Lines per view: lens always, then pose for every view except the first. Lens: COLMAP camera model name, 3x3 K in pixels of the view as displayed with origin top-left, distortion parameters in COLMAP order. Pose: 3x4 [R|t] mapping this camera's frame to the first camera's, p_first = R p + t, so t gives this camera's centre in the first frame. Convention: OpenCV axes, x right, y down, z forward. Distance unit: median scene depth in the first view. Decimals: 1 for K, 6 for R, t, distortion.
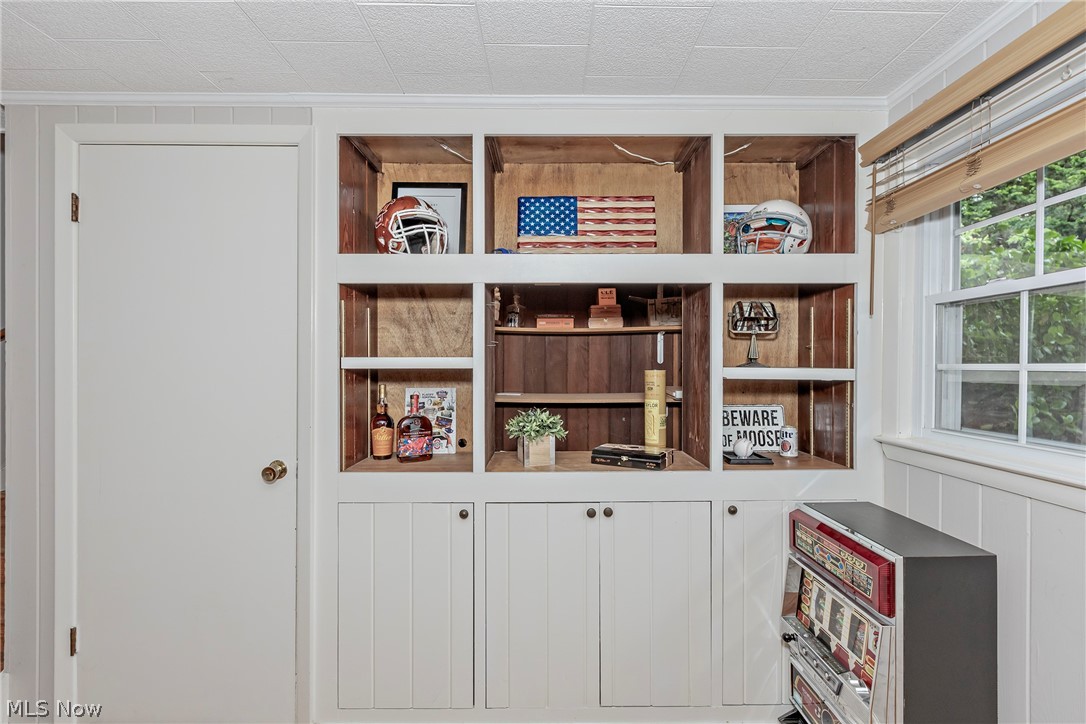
lens RADIAL K [[463.1, 0, 544.1], [0, 463.1, 357.2], [0, 0, 1]] dist [-0.001429, -0.000132]
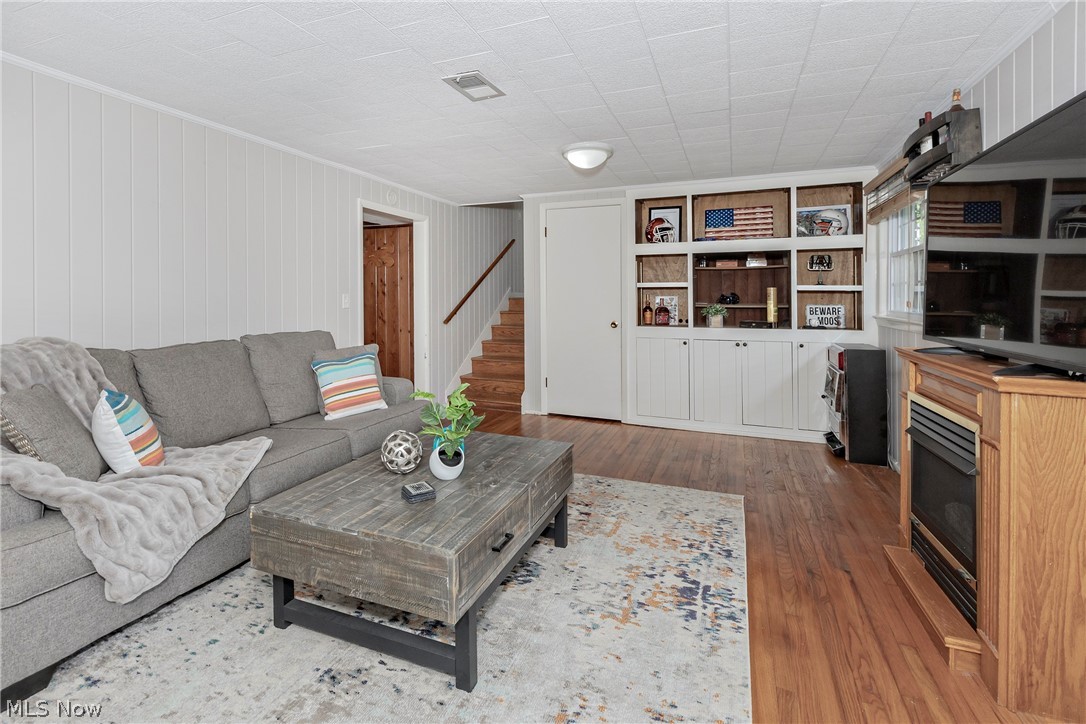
lens RADIAL K [[474.8, 0, 547.0], [0, 474.8, 287.5], [0, 0, 1]] dist [-0.044804, 0.000024]
pose [[0.929630, -0.009157, -0.368381, 0.077173], [0.009382, 0.999955, -0.001181, 0.022390], [0.368376, -0.002358, 0.929674, -1.563473]]
